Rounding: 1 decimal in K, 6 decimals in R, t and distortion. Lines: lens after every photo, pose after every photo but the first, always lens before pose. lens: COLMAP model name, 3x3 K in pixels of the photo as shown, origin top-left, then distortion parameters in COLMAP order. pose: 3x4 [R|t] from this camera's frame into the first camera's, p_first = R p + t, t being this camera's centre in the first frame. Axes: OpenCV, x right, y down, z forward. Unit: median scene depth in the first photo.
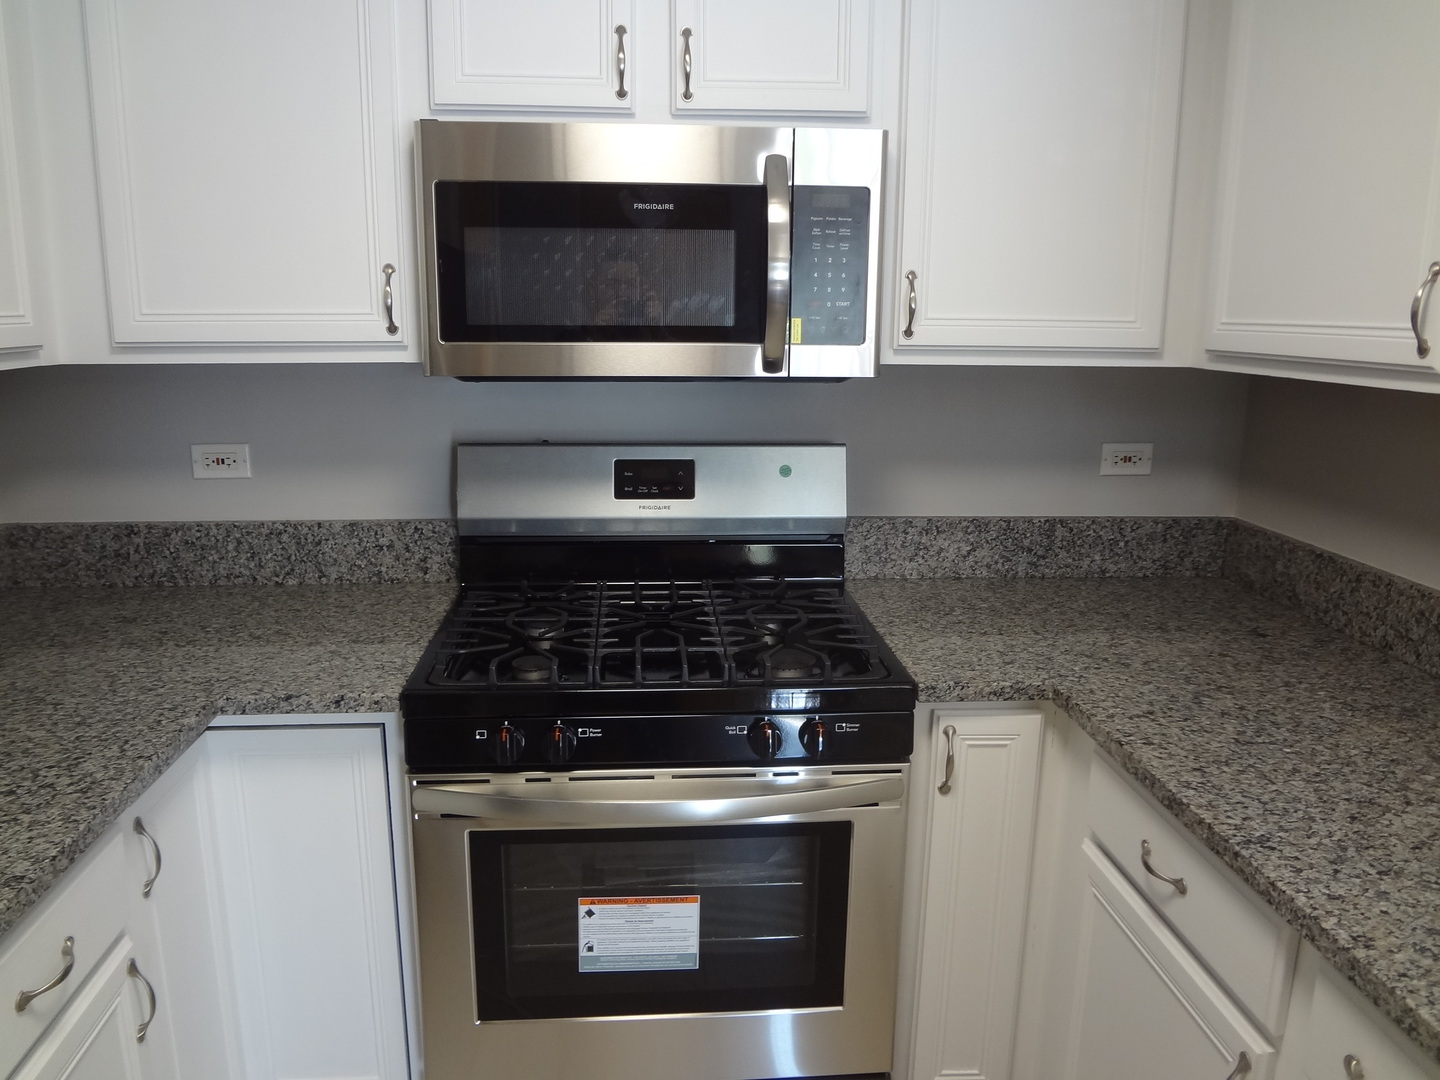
lens RADIAL K [[1067.3, 0, 719.6], [0, 1067.3, 530.4], [0, 0, 1]] dist [-0.059209, 0.018963]
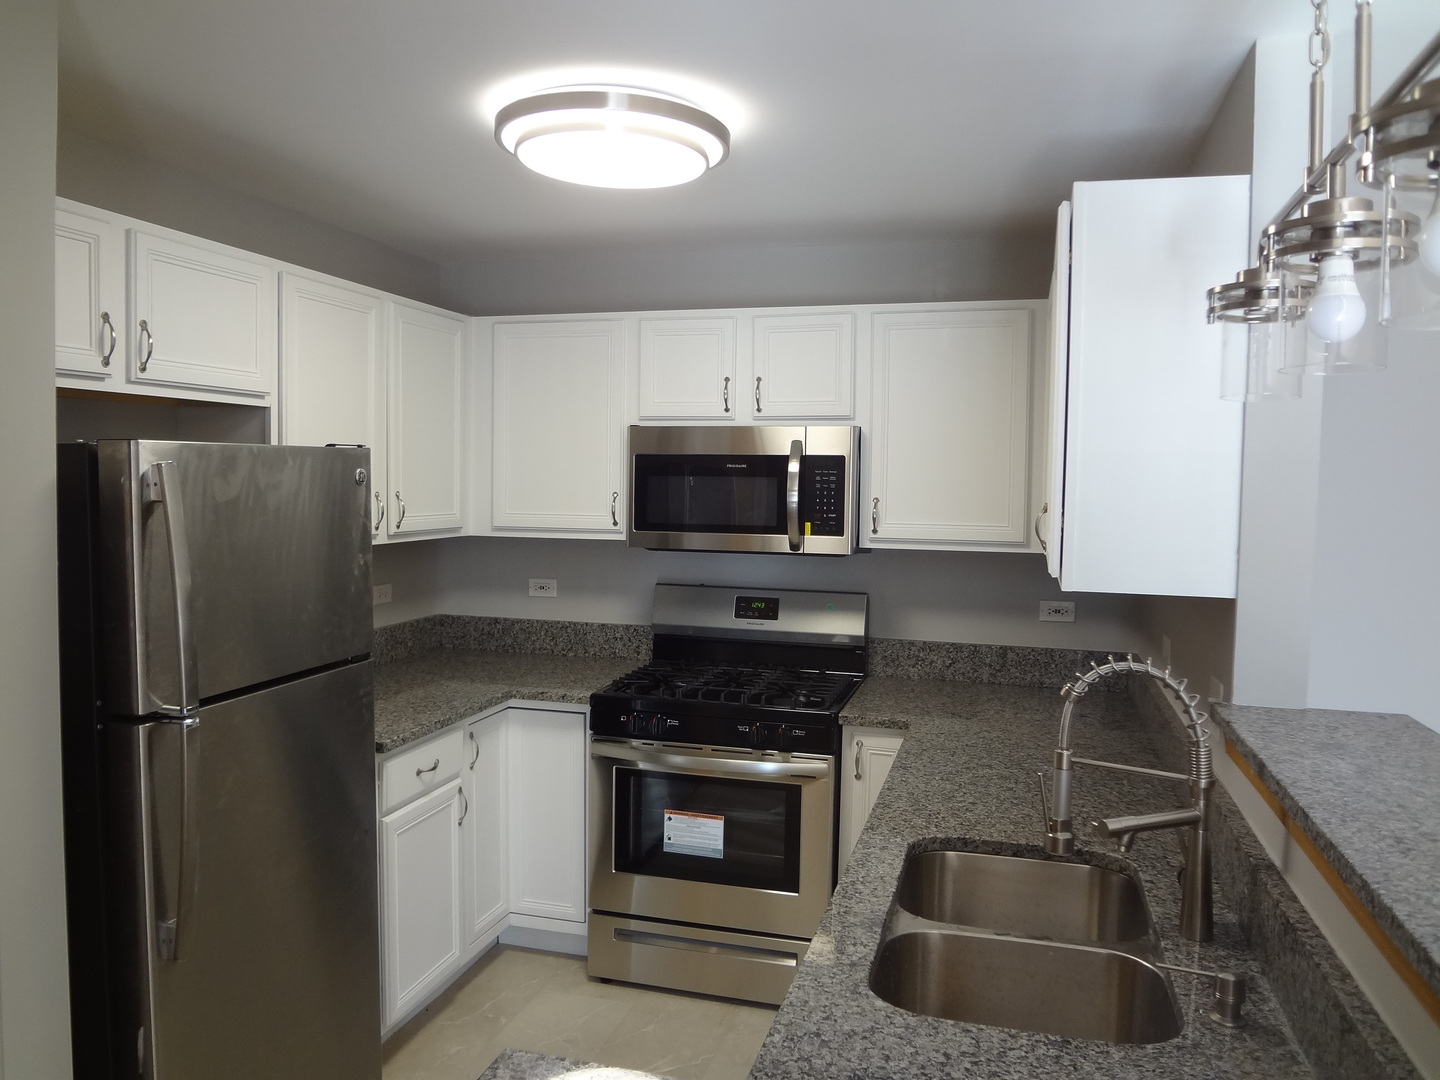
lens RADIAL K [[1067.3, 0, 729.6], [0, 1067.3, 528.1], [0, 0, 1]] dist [-0.059209, 0.018963]
pose [[0.938004, 0.021181, -0.345977, 0.605346], [-0.077464, 0.985696, -0.149673, 0.107386], [0.337858, 0.167195, 0.926228, -0.817549]]
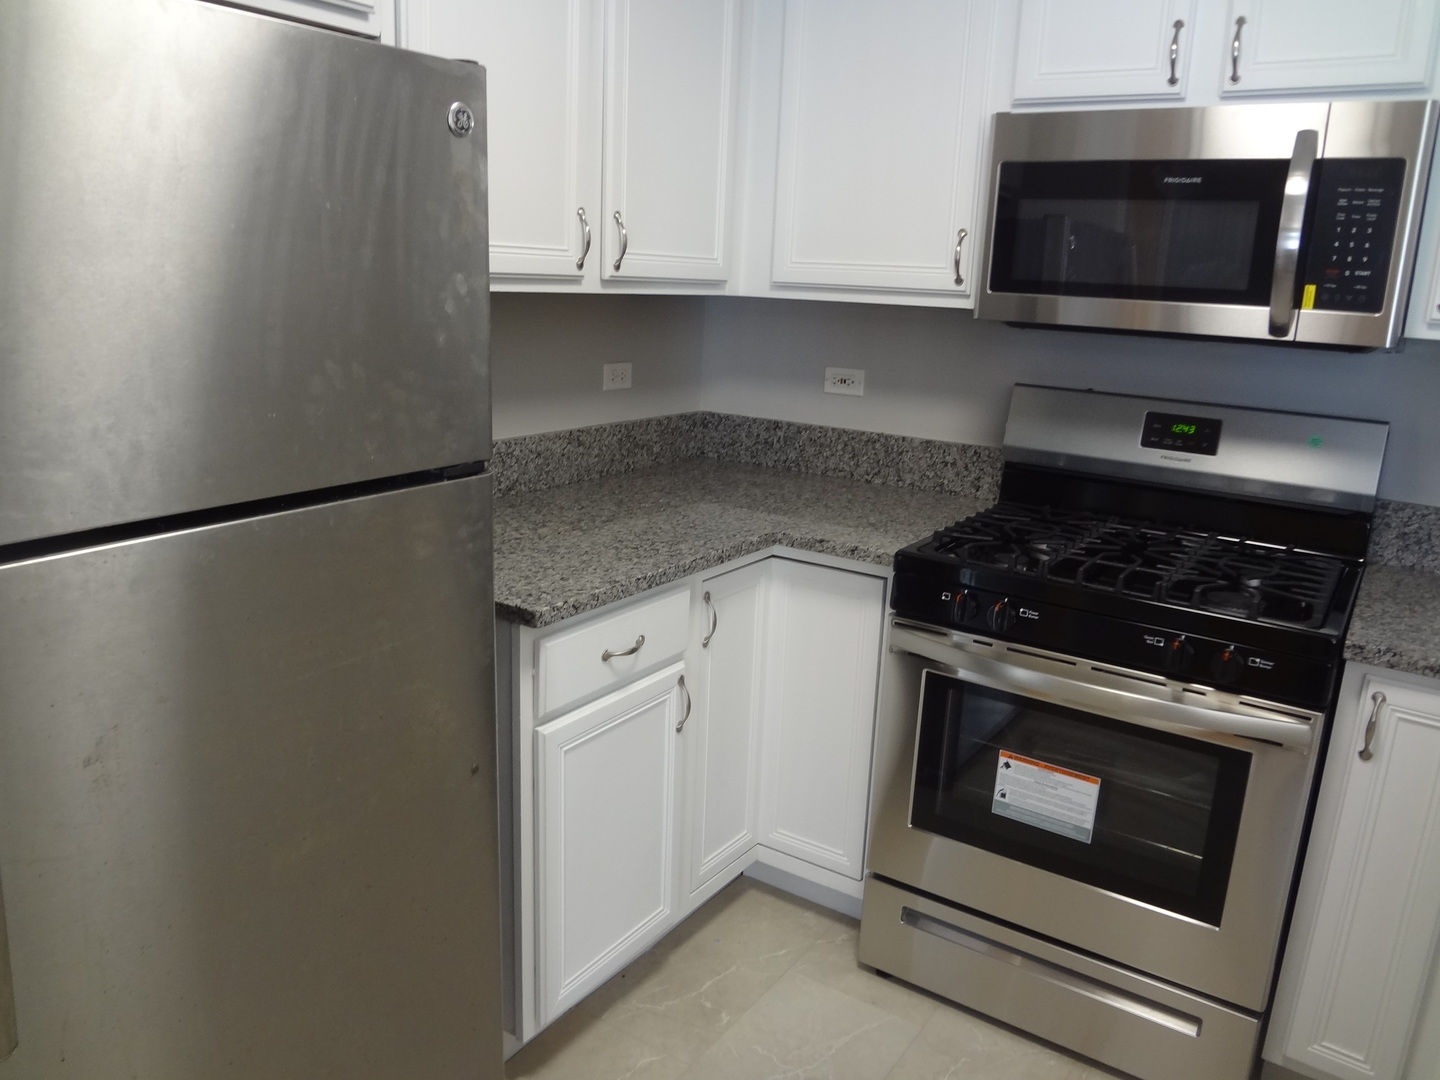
lens RADIAL K [[1067.3, 0, 723.6], [0, 1067.3, 533.9], [0, 0, 1]] dist [-0.059209, 0.018963]
pose [[0.780057, 0.170517, -0.602025, 0.285859], [-0.164040, 0.984228, 0.066222, 0.068824], [0.603822, 0.047099, 0.795726, -0.159674]]
